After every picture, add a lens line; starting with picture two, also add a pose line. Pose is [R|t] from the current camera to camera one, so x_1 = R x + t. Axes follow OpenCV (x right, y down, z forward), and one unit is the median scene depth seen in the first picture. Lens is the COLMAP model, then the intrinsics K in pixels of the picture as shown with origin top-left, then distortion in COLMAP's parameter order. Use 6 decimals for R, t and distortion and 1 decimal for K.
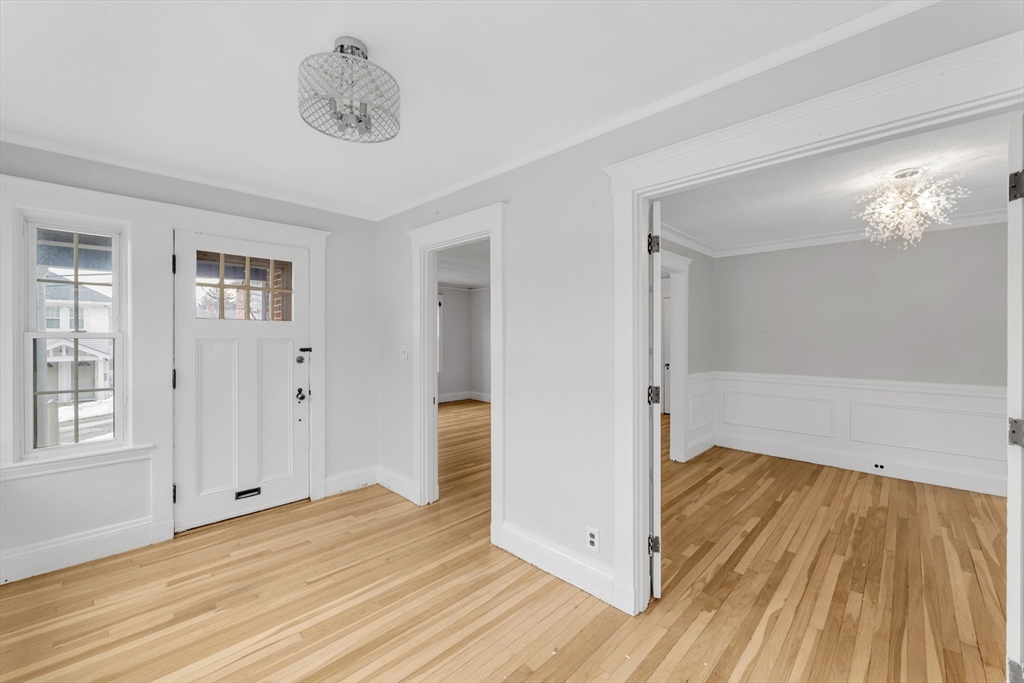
lens RADIAL K [[450.0, 0, 512.0], [0, 450.0, 341.5], [0, 0, 1]] dist [0.000136, 0.000046]
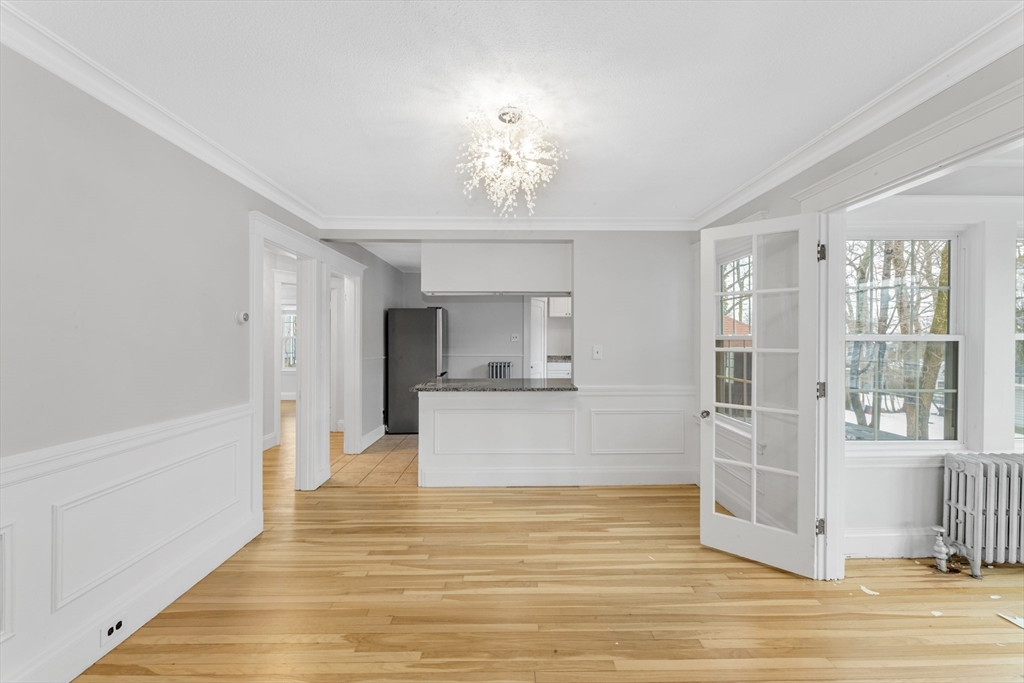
lens RADIAL K [[419.5, 0, 510.1], [0, 419.5, 337.8], [0, 0, 1]] dist [0.002217, 0.000405]
pose [[-0.697080, 0.002127, 0.716990, 0.404651], [0.001485, 0.999998, -0.001524, -0.003509], [-0.716992, 0.000003, -0.697081, 1.588921]]
